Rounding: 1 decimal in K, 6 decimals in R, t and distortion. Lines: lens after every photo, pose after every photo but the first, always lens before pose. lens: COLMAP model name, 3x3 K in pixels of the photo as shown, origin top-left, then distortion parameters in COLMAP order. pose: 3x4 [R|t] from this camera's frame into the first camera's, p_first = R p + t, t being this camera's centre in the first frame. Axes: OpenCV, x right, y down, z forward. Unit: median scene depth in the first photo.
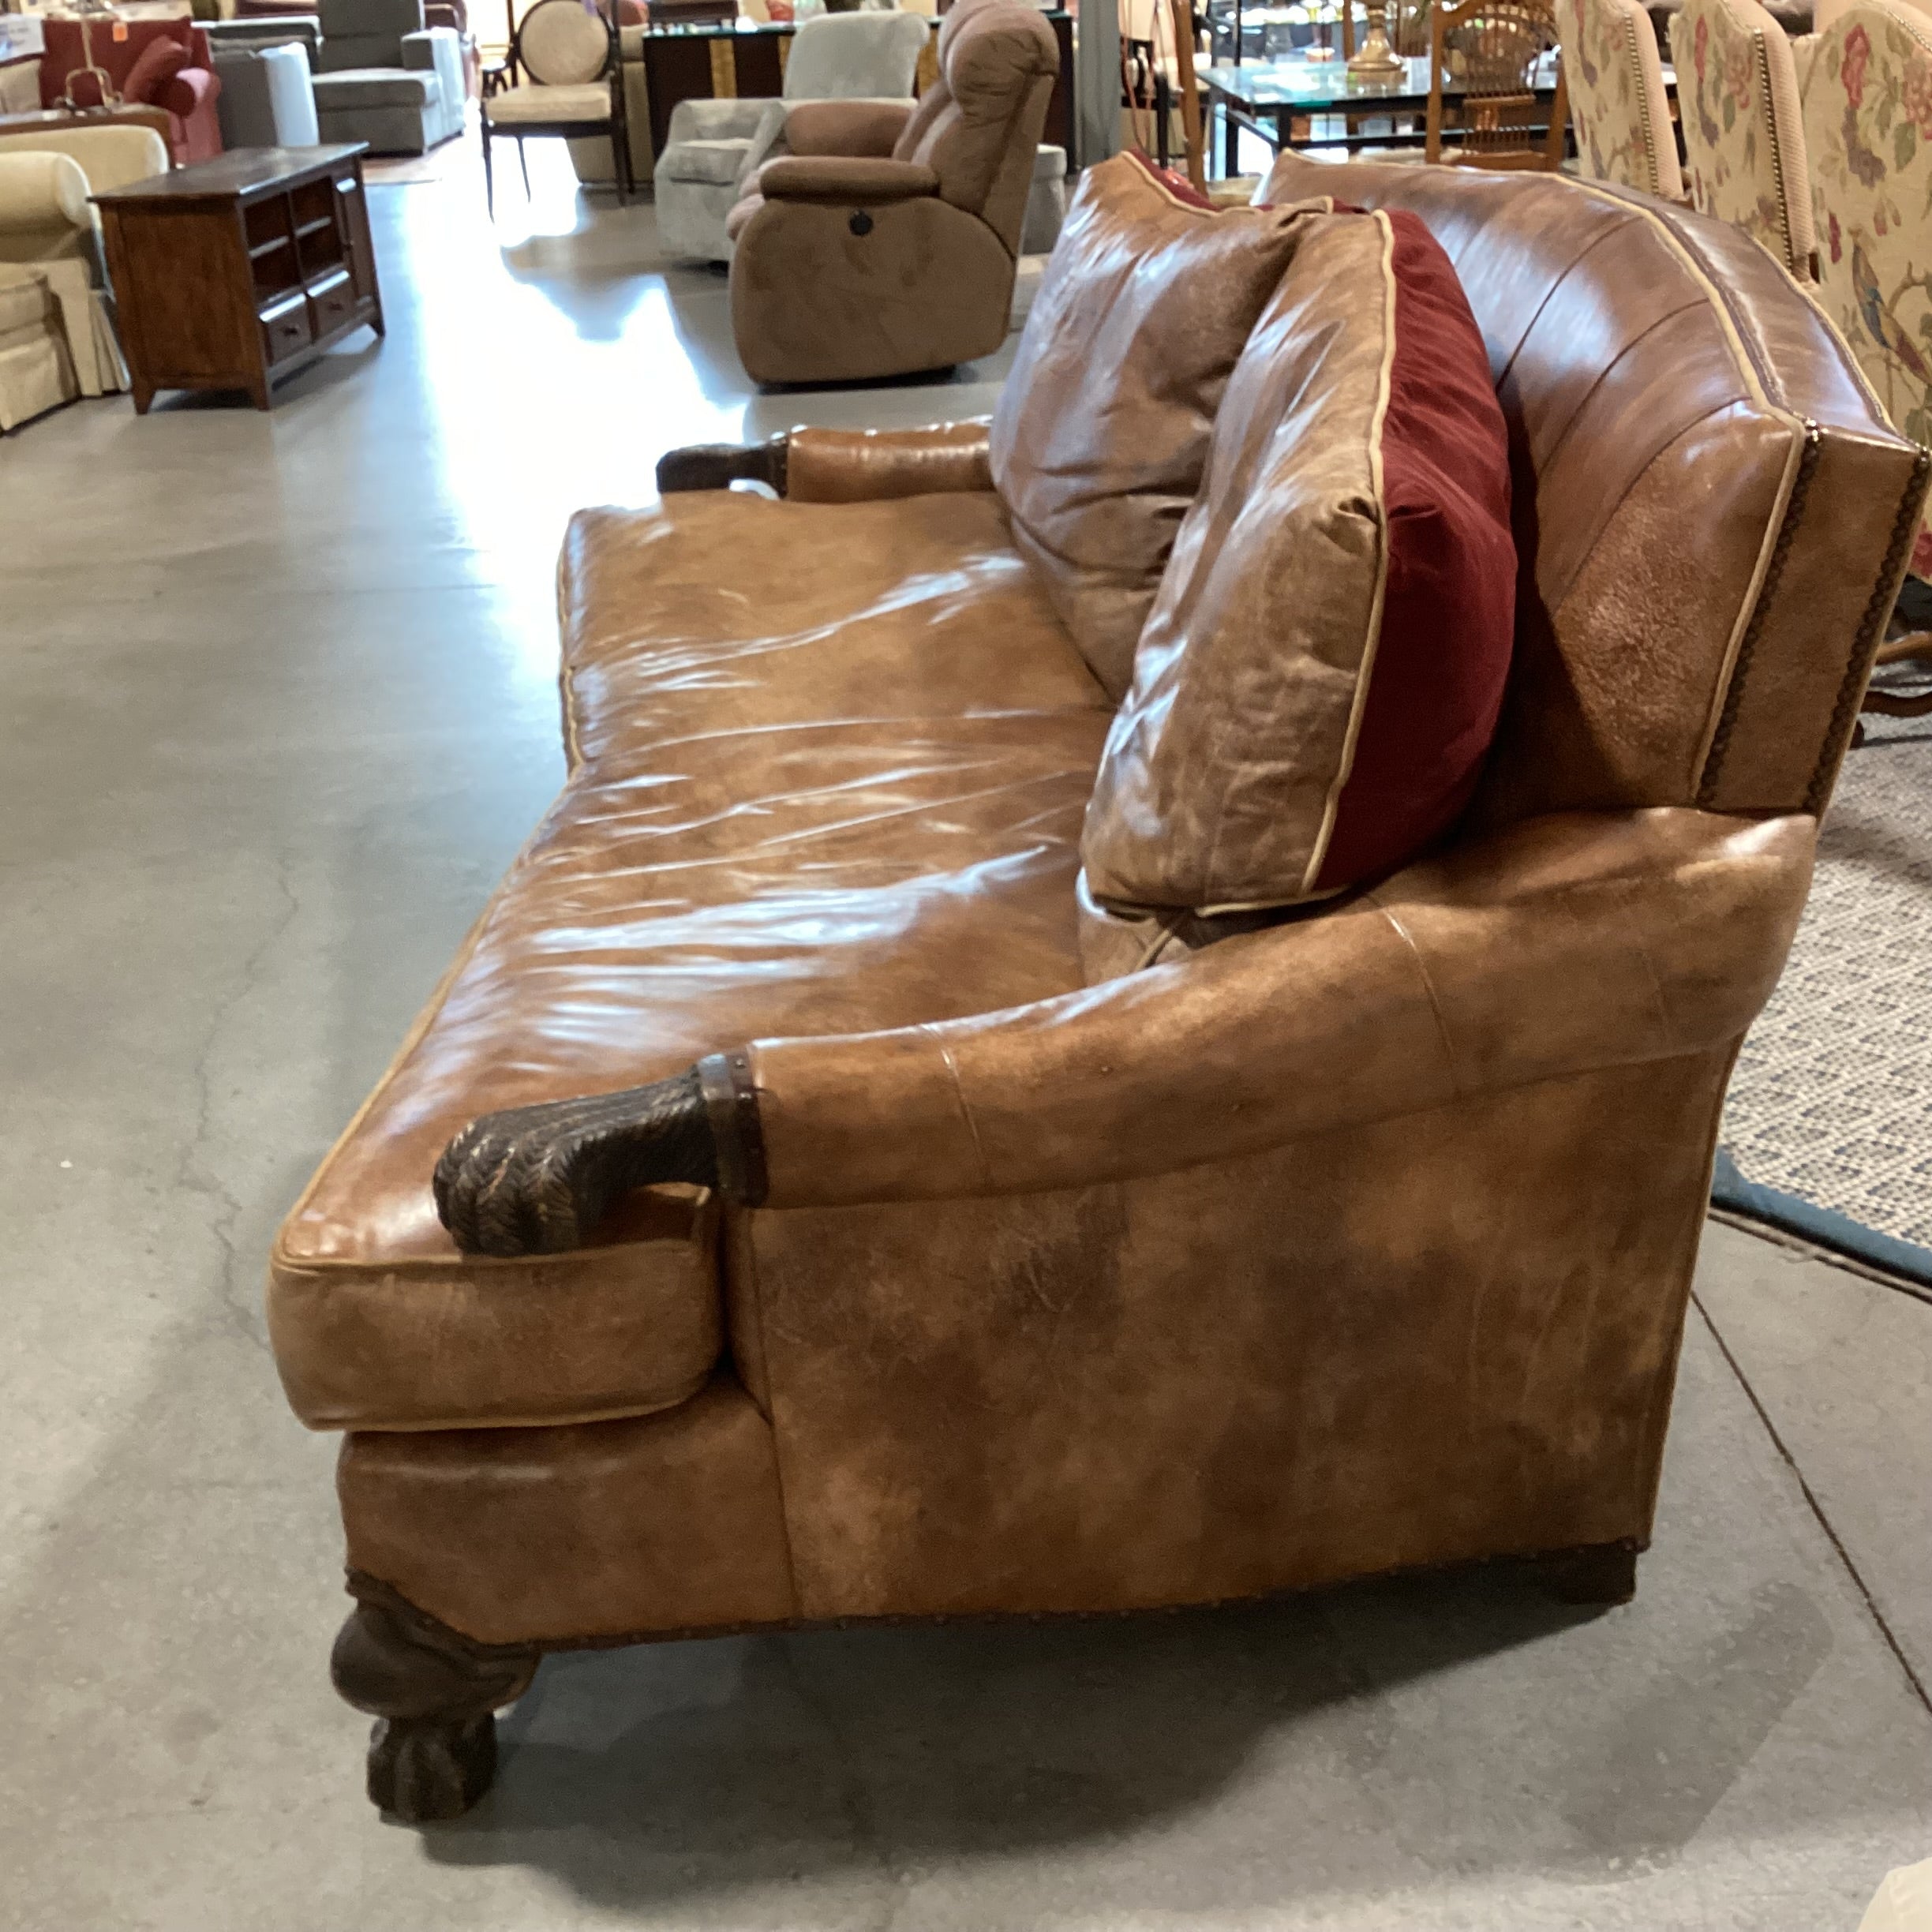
lens RADIAL K [[2348.0, 0, 966.0], [0, 2348.0, 966.0], [0, 0, 1]] dist [0.088582, -0.193140]
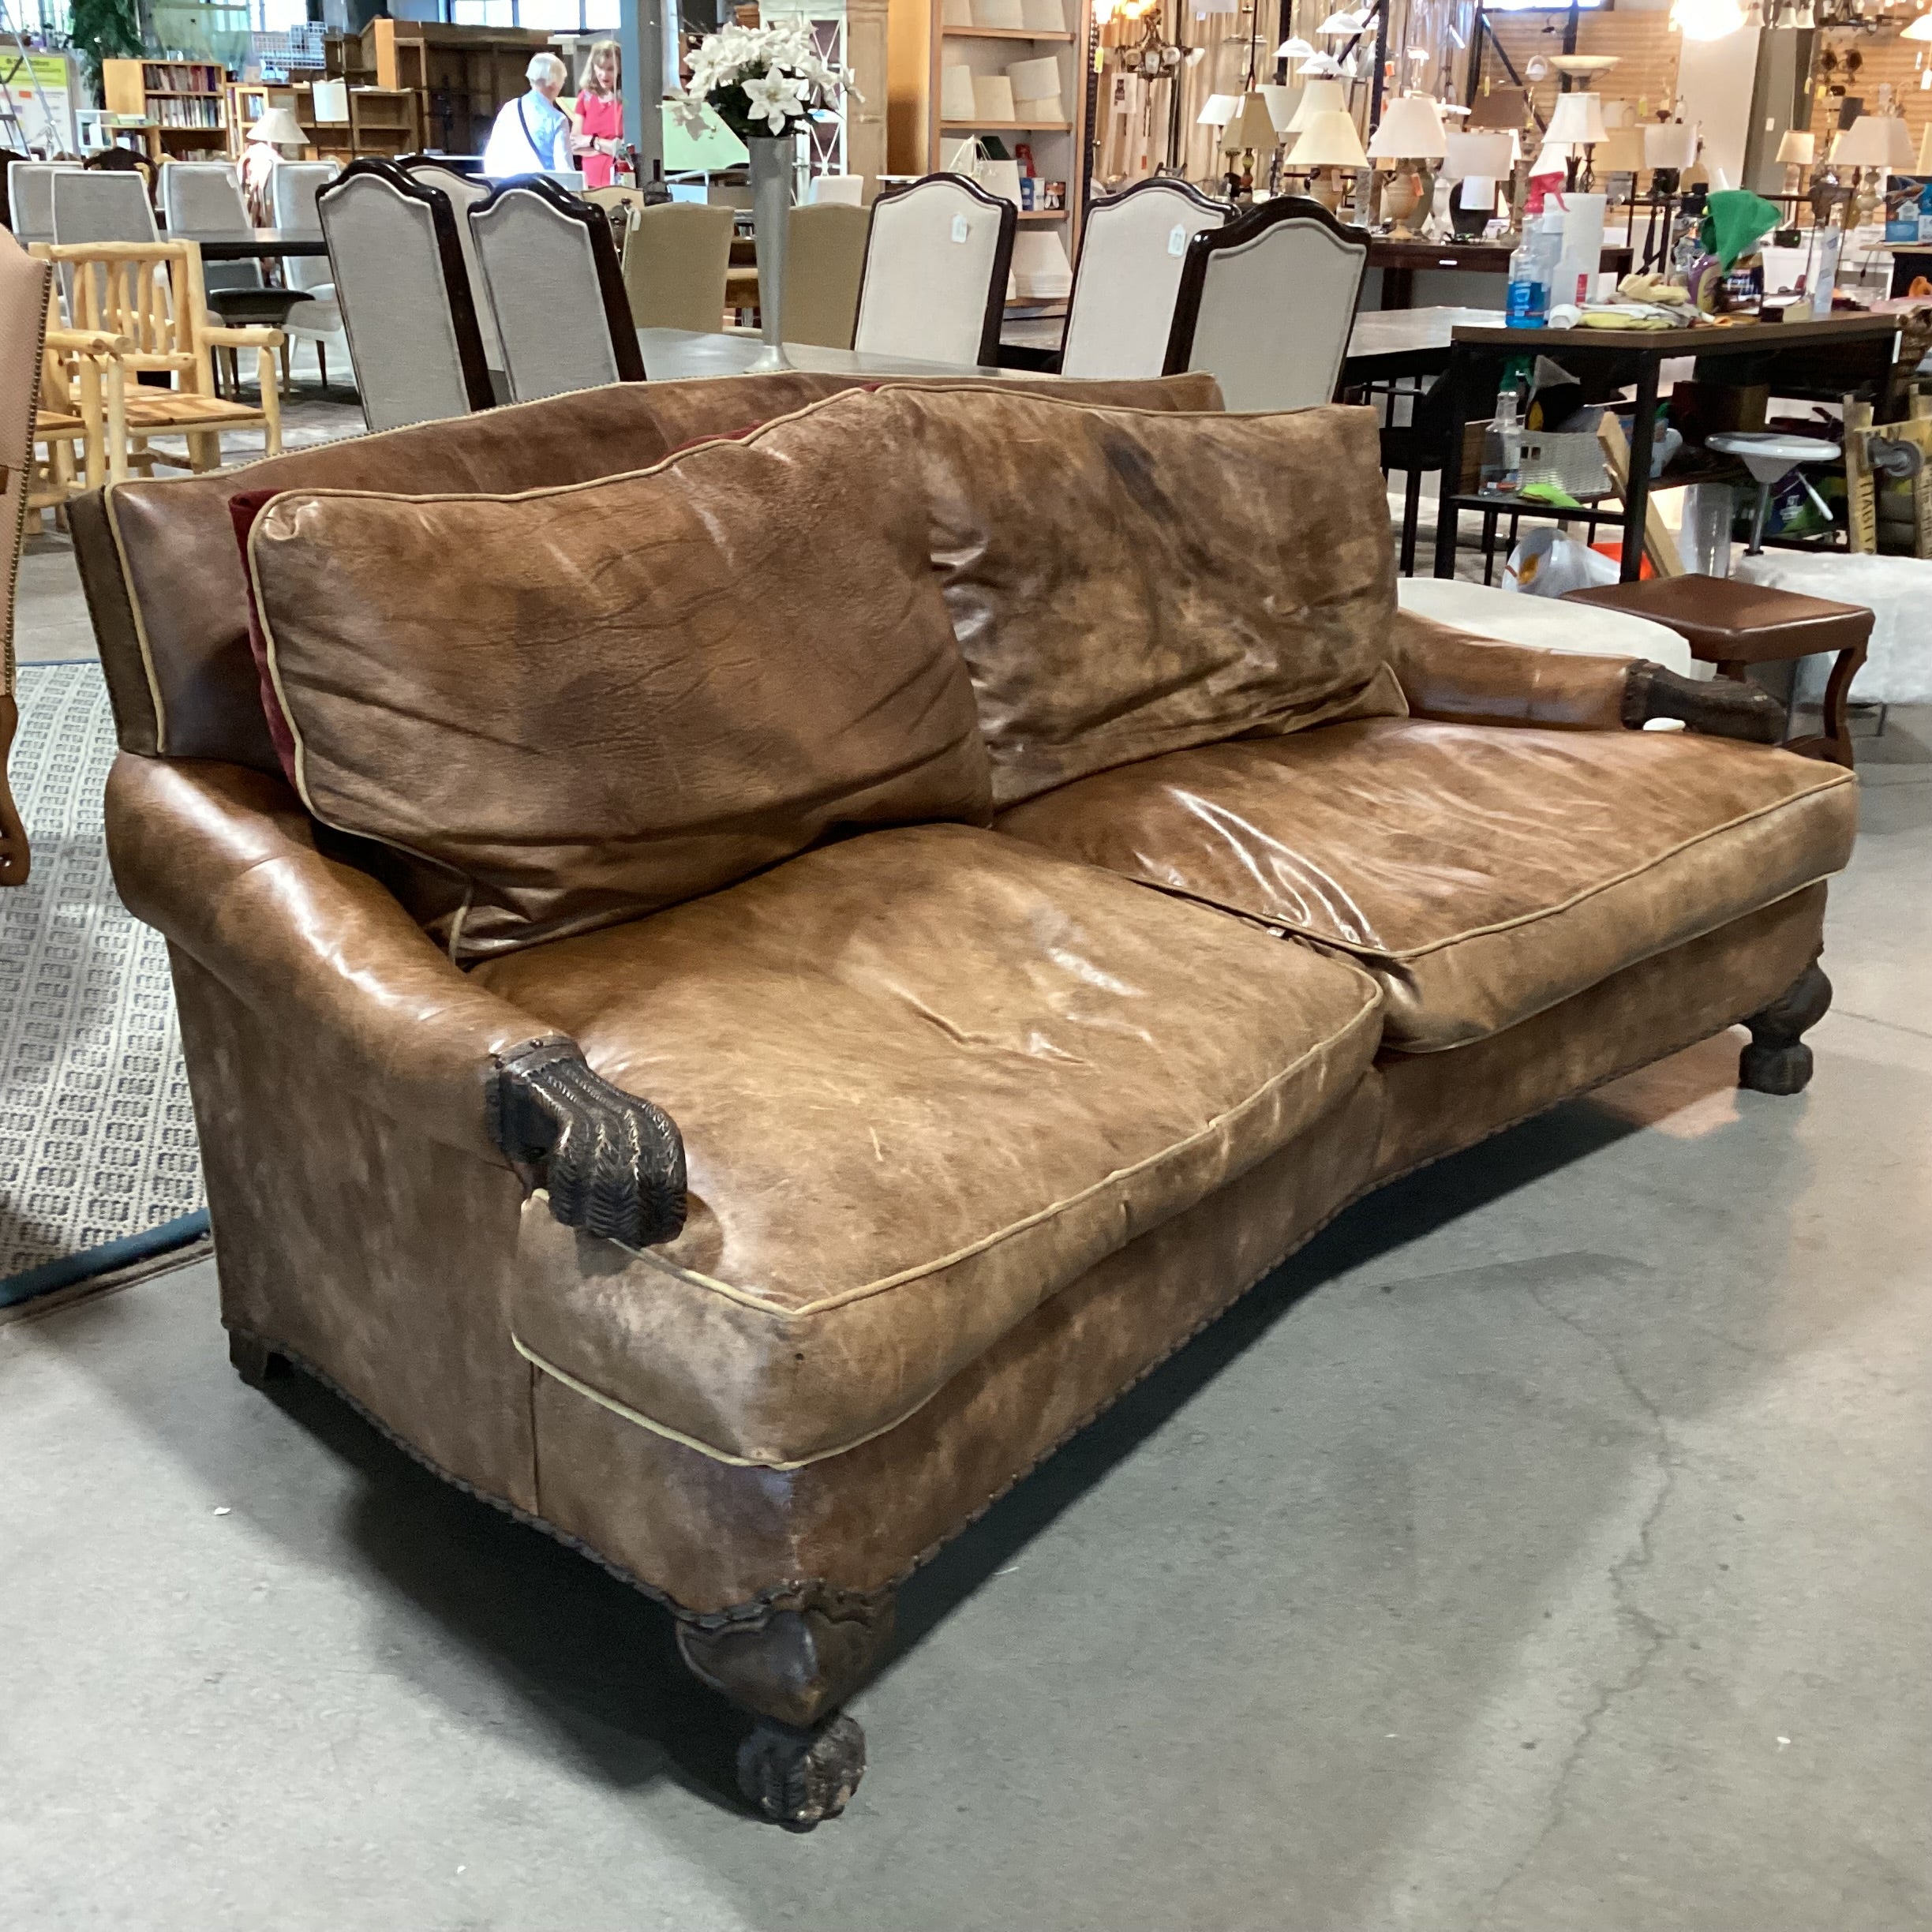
lens RADIAL K [[2315.0, 0, 966.0], [0, 2315.0, 966.0], [0, 0, 1]] dist [0.148453, -0.344565]
pose [[-0.715586, -0.208429, 0.666703, -0.583730], [0.293919, 0.775998, 0.558066, -0.544002], [-0.633678, 0.595301, -0.494033, 1.265704]]
